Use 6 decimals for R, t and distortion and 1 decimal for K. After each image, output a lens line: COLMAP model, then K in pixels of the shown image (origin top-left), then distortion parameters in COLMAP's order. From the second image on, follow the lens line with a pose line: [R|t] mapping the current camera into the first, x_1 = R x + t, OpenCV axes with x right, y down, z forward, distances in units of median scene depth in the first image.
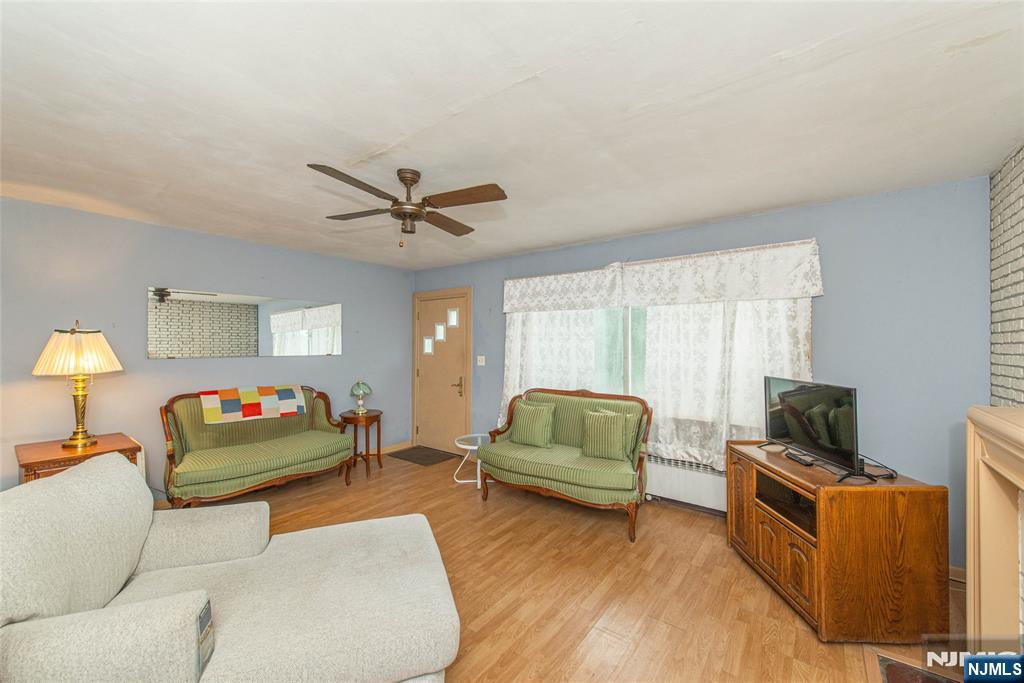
lens RADIAL K [[403.8, 0, 513.8], [0, 403.8, 340.7], [0, 0, 1]] dist [-0.002721, -0.000253]
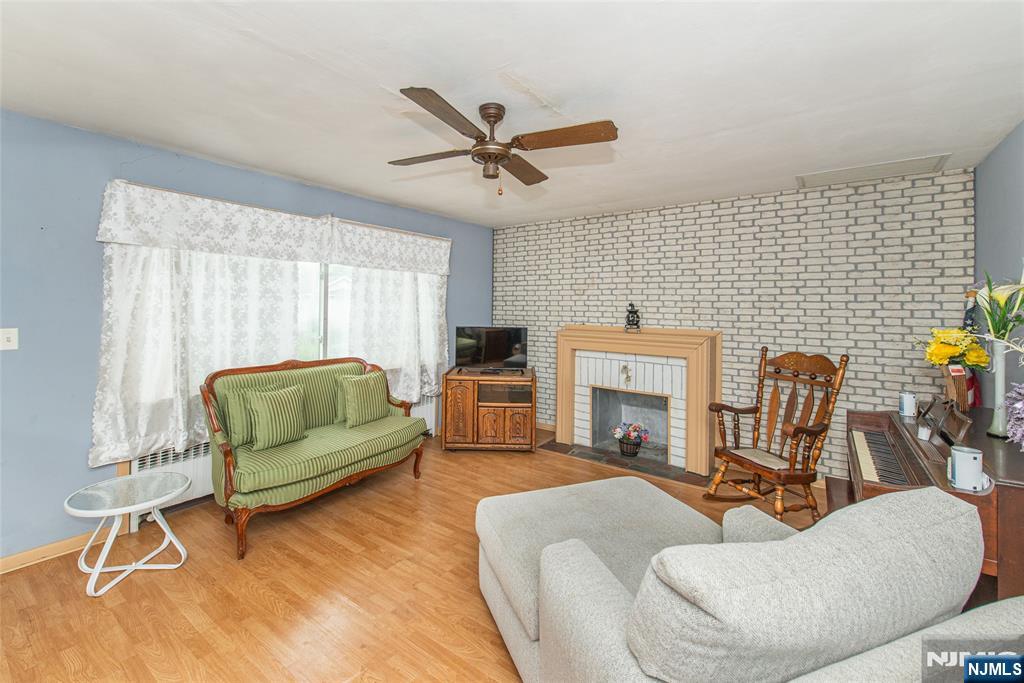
lens RADIAL K [[445.4, 0, 496.1], [0, 445.4, 303.4], [0, 0, 1]] dist [0.003853, 0.000166]
pose [[-0.010095, 0.010039, 0.999899, -0.804835], [-0.014005, 0.999850, -0.010180, 0.012823], [-0.999851, -0.014106, -0.009953, 0.666138]]
